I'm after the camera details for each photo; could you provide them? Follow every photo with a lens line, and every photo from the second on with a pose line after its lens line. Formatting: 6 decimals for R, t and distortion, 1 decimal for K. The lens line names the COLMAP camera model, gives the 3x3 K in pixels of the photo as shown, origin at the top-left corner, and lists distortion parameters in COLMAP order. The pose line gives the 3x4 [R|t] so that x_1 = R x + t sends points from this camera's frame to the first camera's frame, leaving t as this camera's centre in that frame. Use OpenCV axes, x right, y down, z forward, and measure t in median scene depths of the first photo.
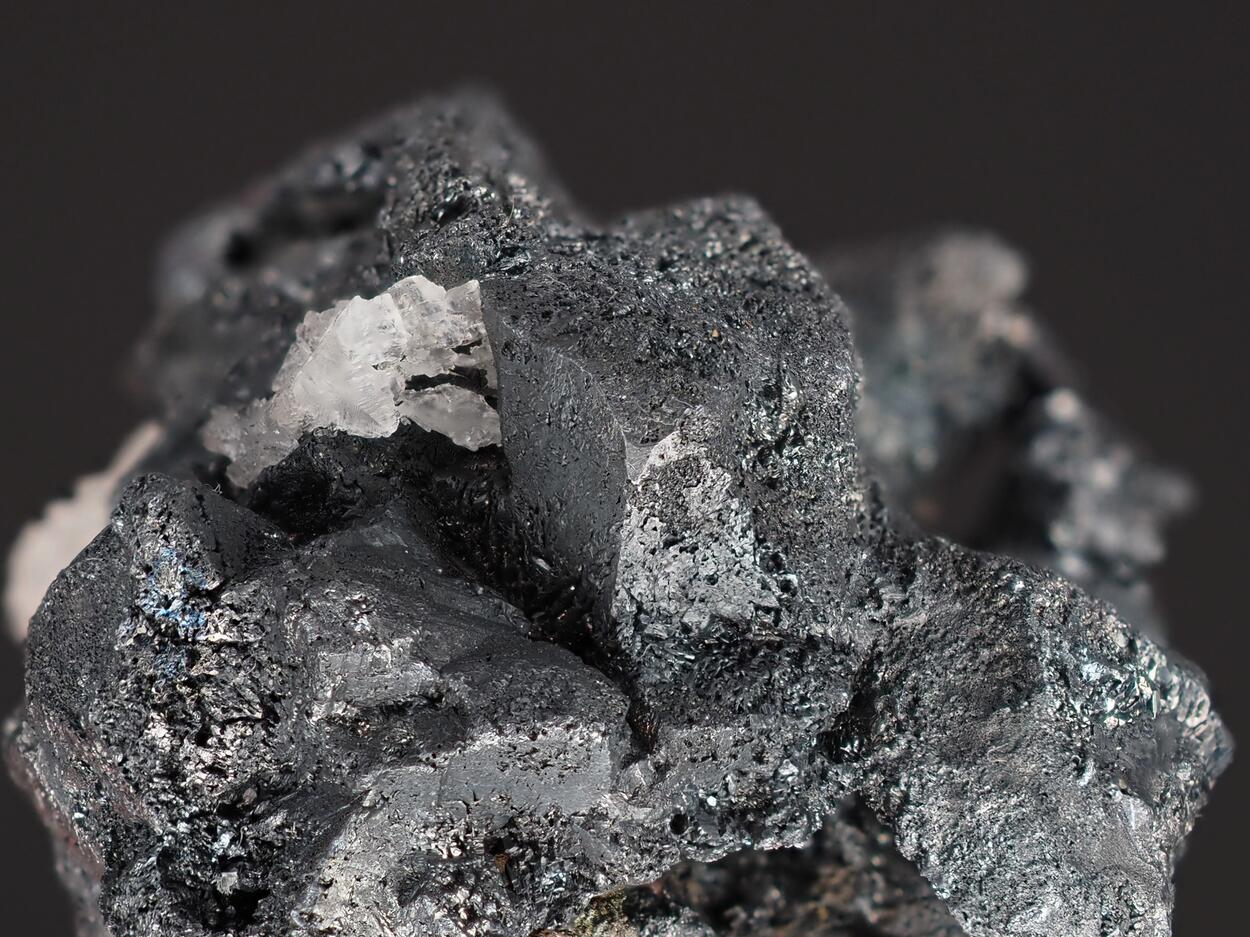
lens RADIAL K [[3557.8, 0, 625.0], [0, 3557.8, 468.5], [0, 0, 1]] dist [0.123267, 0.730432]
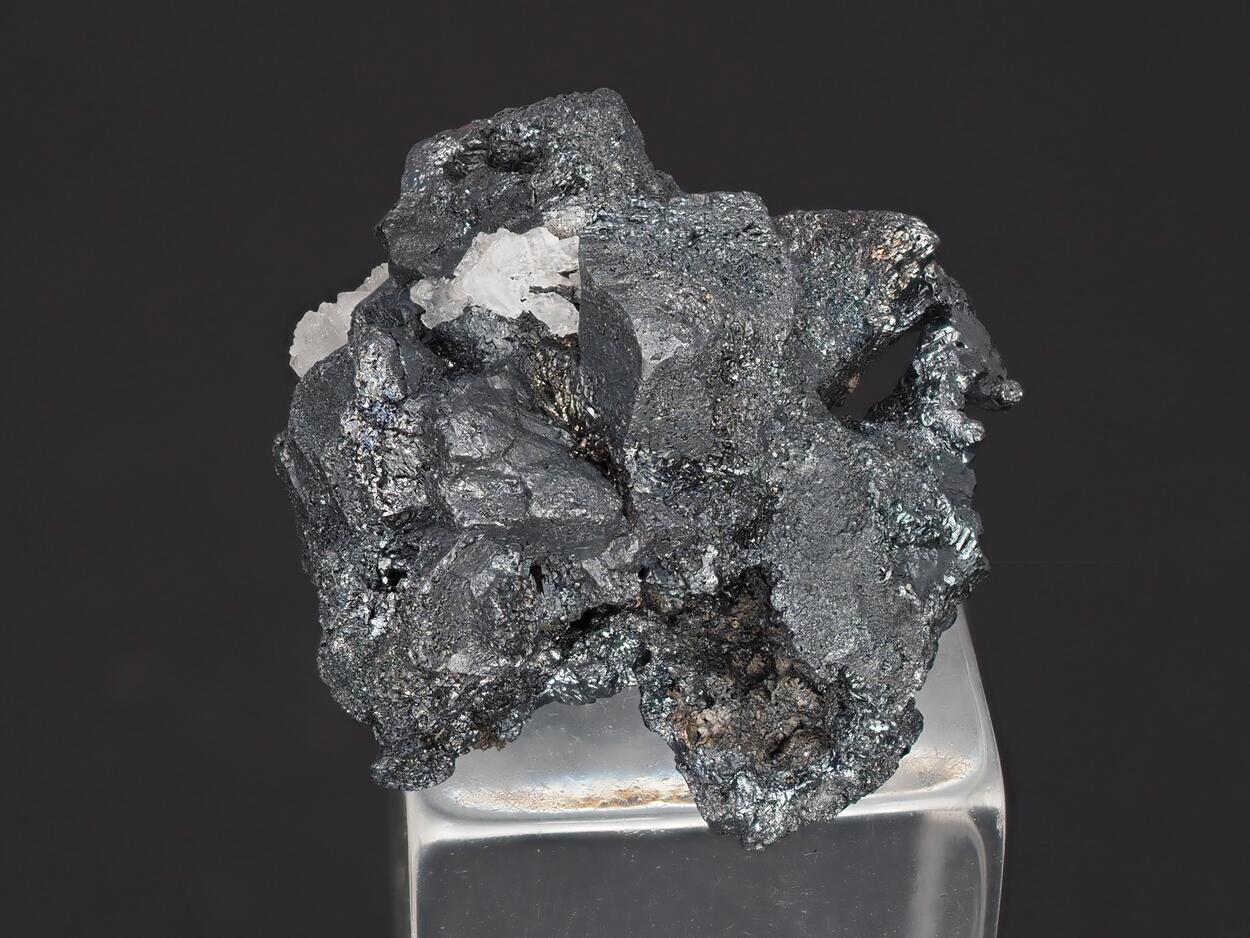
lens RADIAL K [[3557.8, 0, 625.0], [0, 3557.8, 469.0], [0, 0, 1]] dist [0.123267, 0.730432]
pose [[0.984339, 0.159596, -0.074874, 0.123877], [-0.145133, 0.974750, 0.169702, -0.234608], [0.100068, -0.156178, 0.982647, -0.673859]]
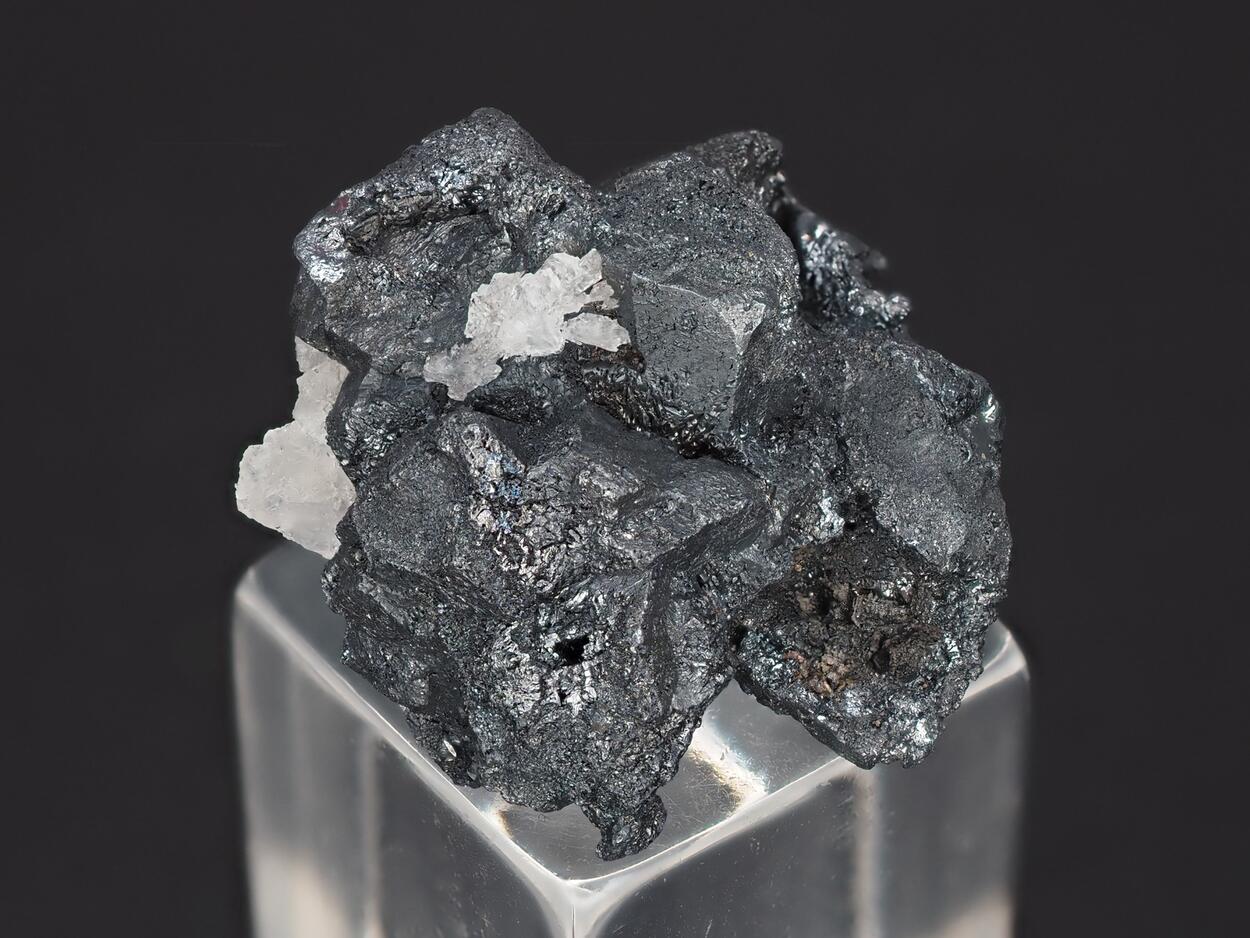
lens RADIAL K [[3557.8, 0, 625.0], [0, 3557.8, 469.0], [0, 0, 1]] dist [0.123267, 0.730432]
pose [[0.897417, -0.230059, 0.376451, -0.663415], [0.169593, 0.967603, 0.187037, -0.256702], [-0.407284, -0.104007, 0.907360, -0.494031]]
